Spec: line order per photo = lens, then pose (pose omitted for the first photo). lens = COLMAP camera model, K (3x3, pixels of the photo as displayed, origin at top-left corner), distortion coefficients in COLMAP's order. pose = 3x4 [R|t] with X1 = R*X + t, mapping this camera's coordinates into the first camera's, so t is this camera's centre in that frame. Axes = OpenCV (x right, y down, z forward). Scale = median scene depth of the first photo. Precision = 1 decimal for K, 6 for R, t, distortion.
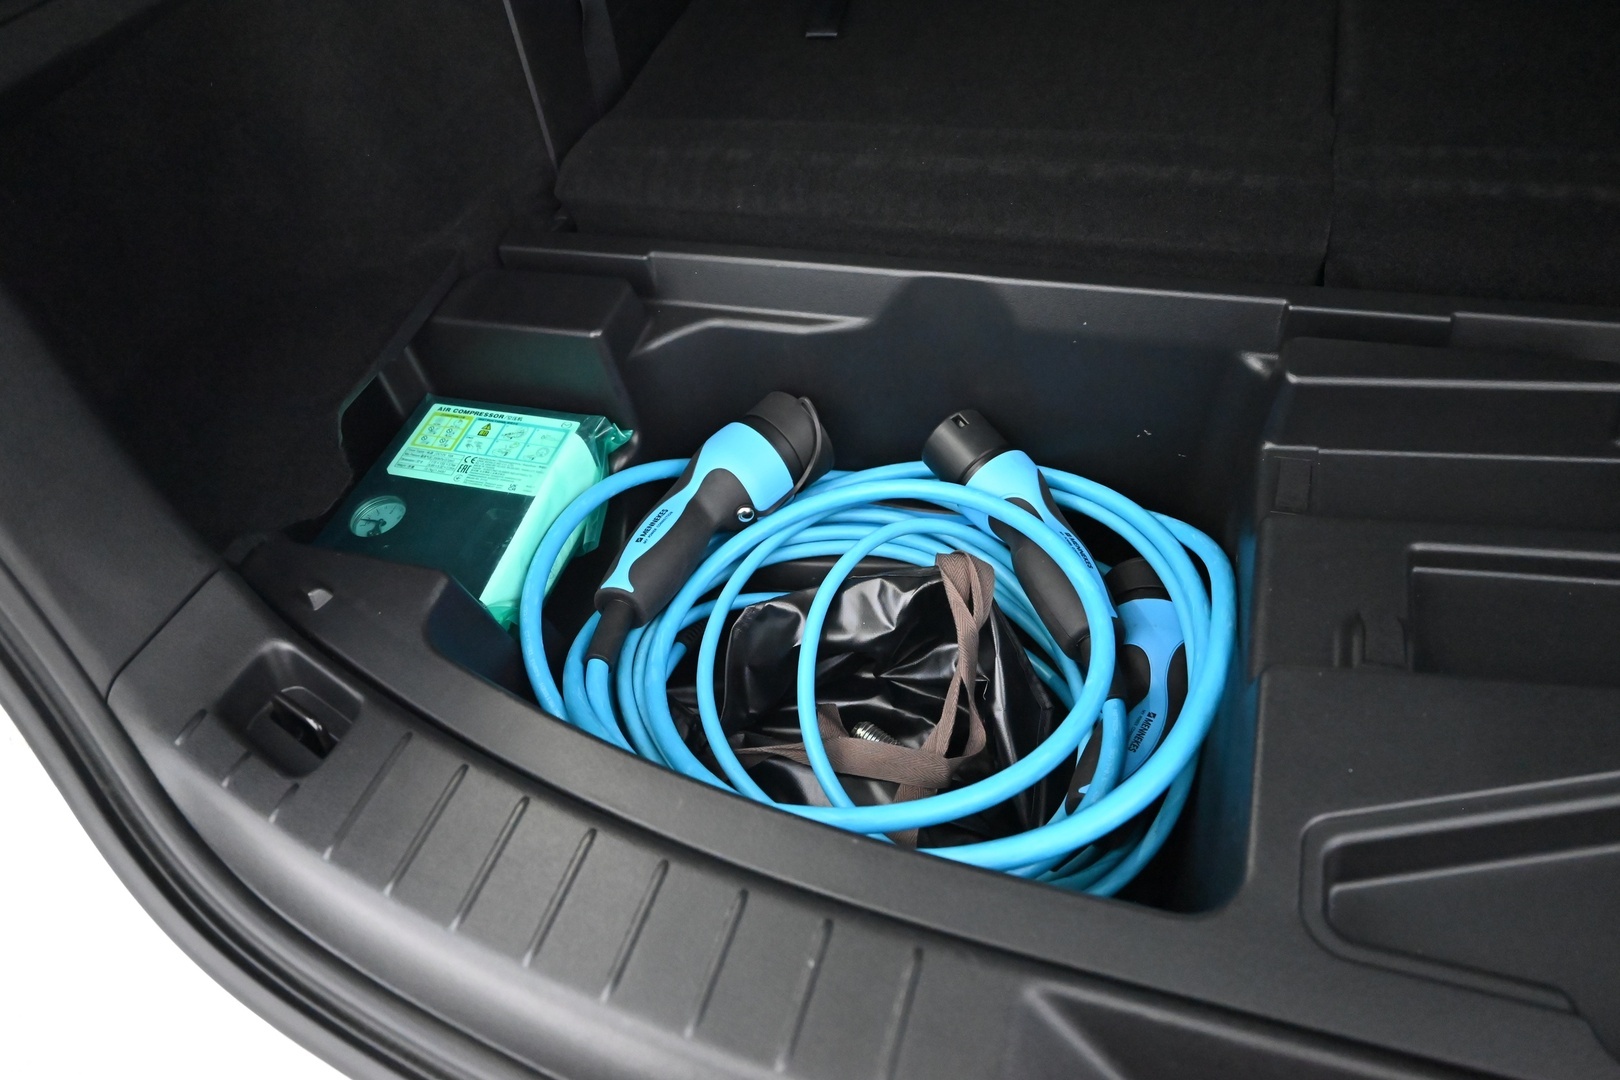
lens RADIAL K [[1172.2, 0, 810.0], [0, 1172.2, 540.0], [0, 0, 1]] dist [-0.002024, -0.000574]
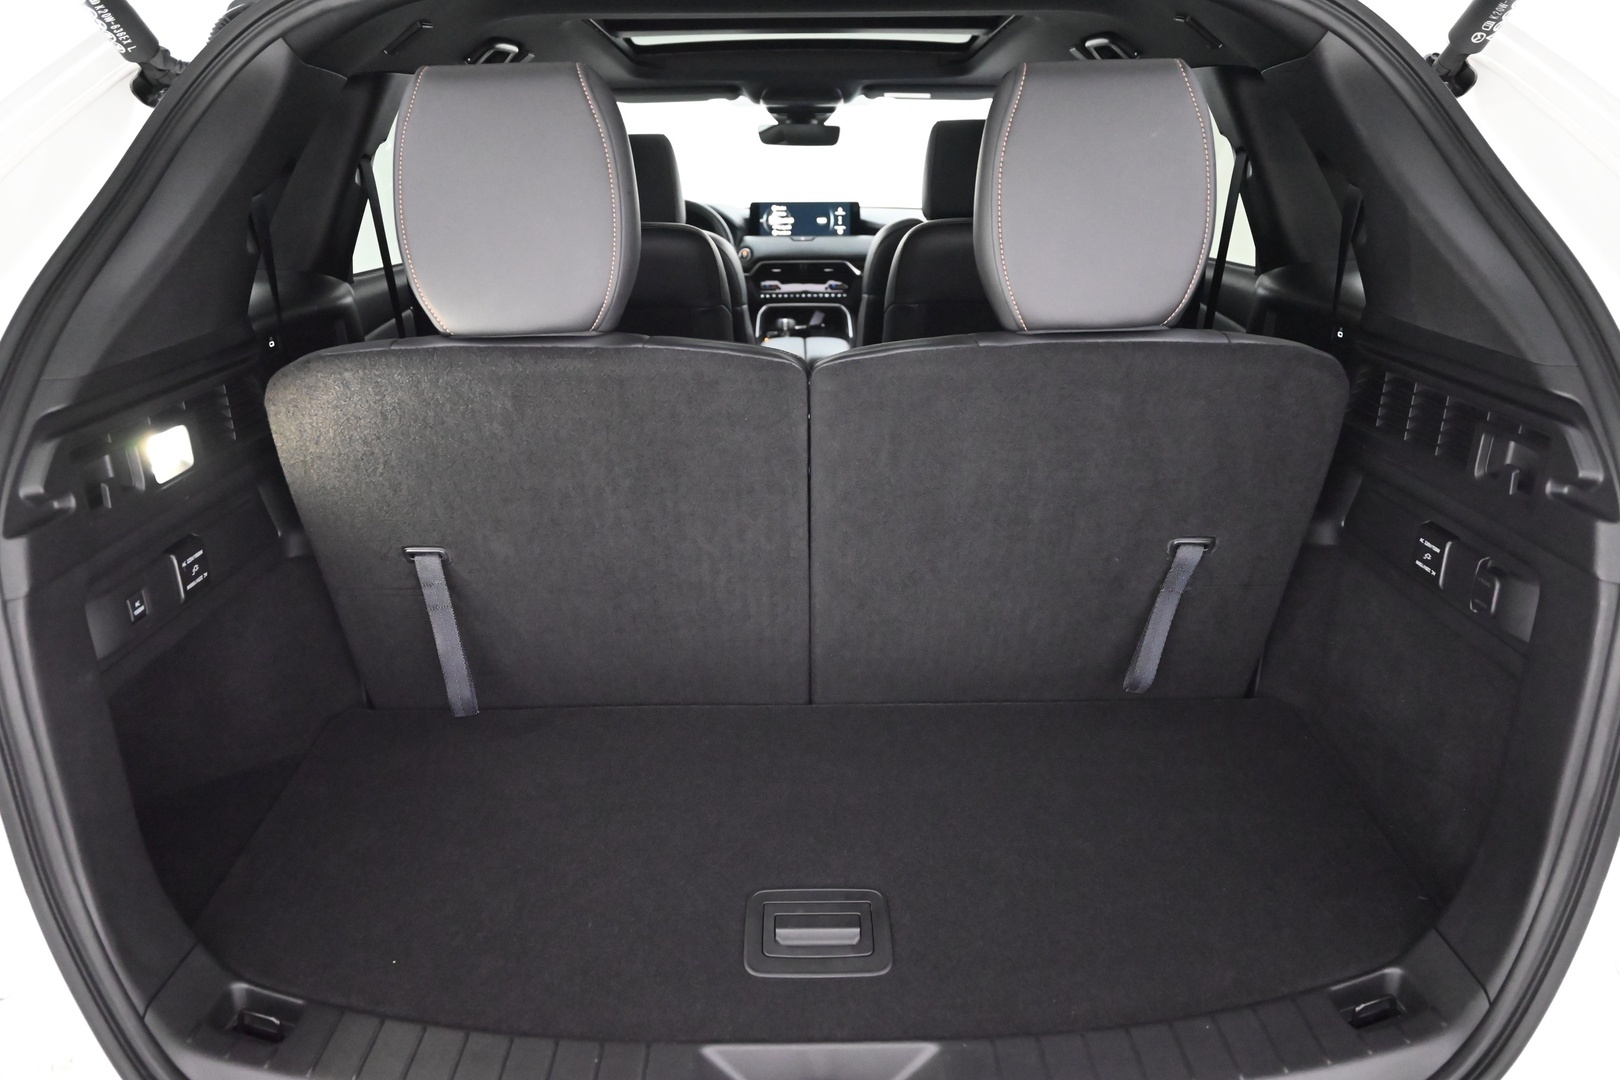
lens RADIAL K [[1106.0, 0, 812.5], [0, 1106.0, 534.0], [0, 0, 1]] dist [0.000927, 0.001240]
pose [[0.944774, -0.004865, 0.327687, -0.179543], [0.144599, 0.903487, -0.403489, 0.240208], [-0.294097, 0.428589, 0.854294, -0.772624]]
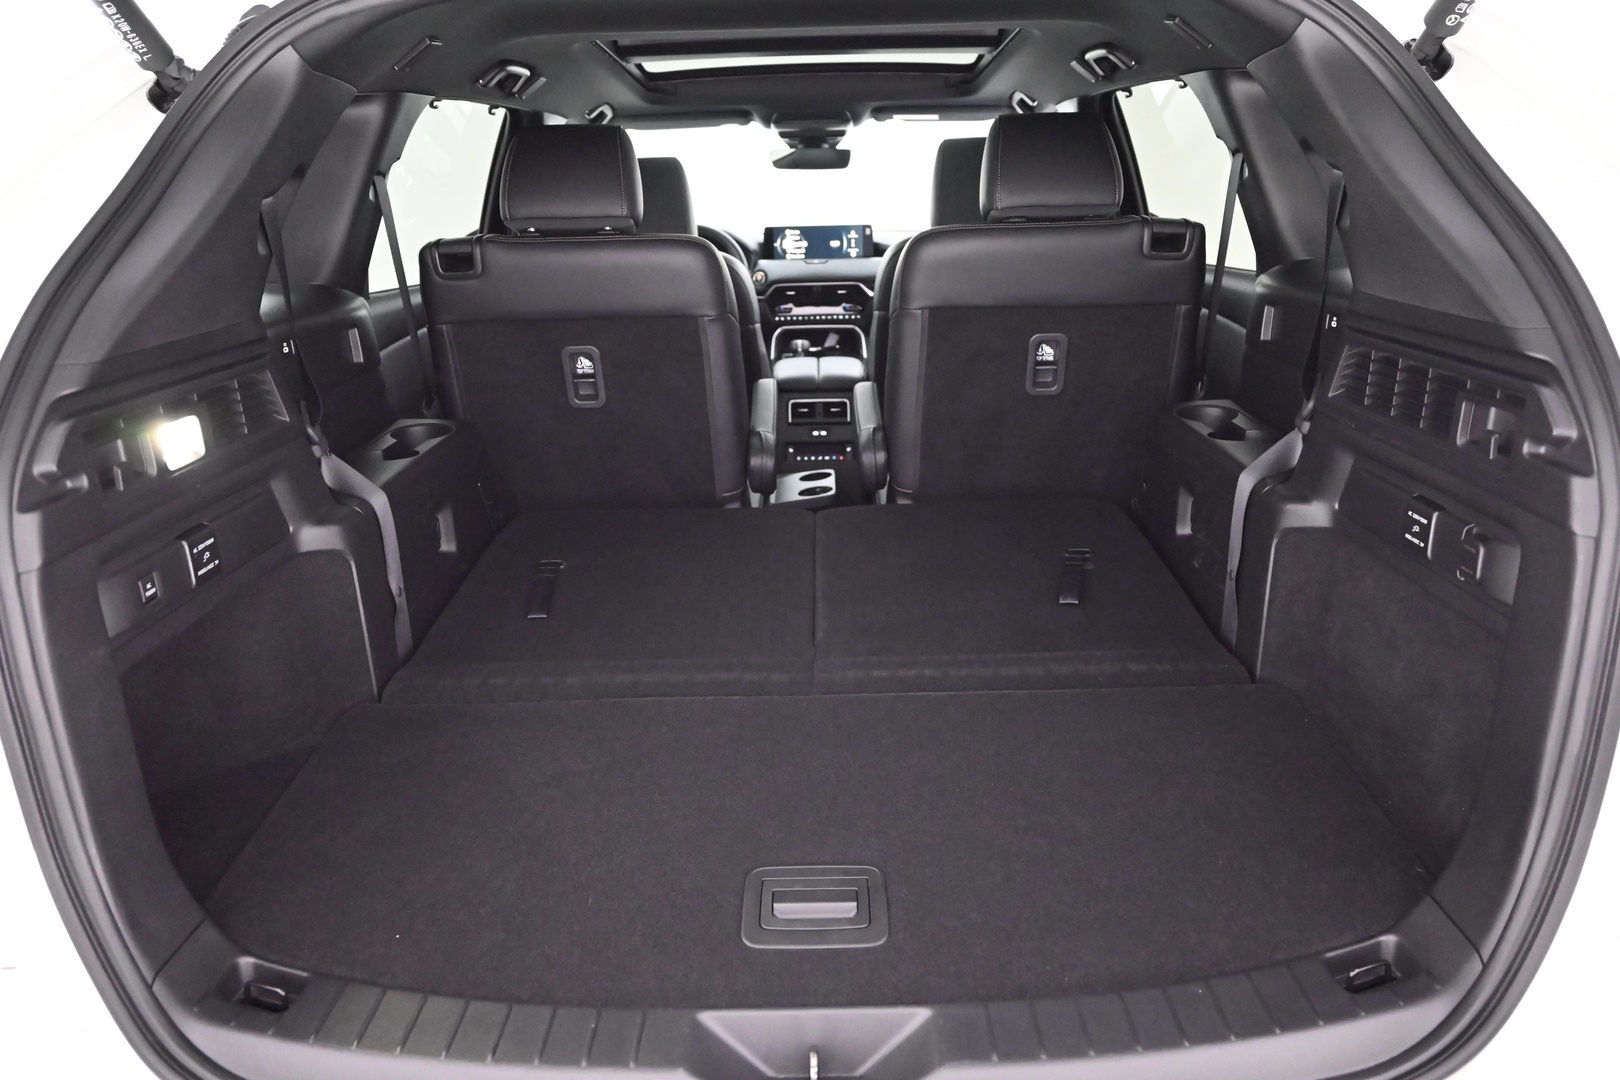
lens RADIAL K [[1107.4, 0, 820.3], [0, 1107.4, 540.0], [0, 0, 1]] dist [-0.001610, 0.004720]
pose [[0.950145, -0.008145, 0.311703, -0.145793], [0.148739, 0.890432, -0.430125, 0.330432], [-0.274047, 0.455044, 0.847251, -0.776635]]
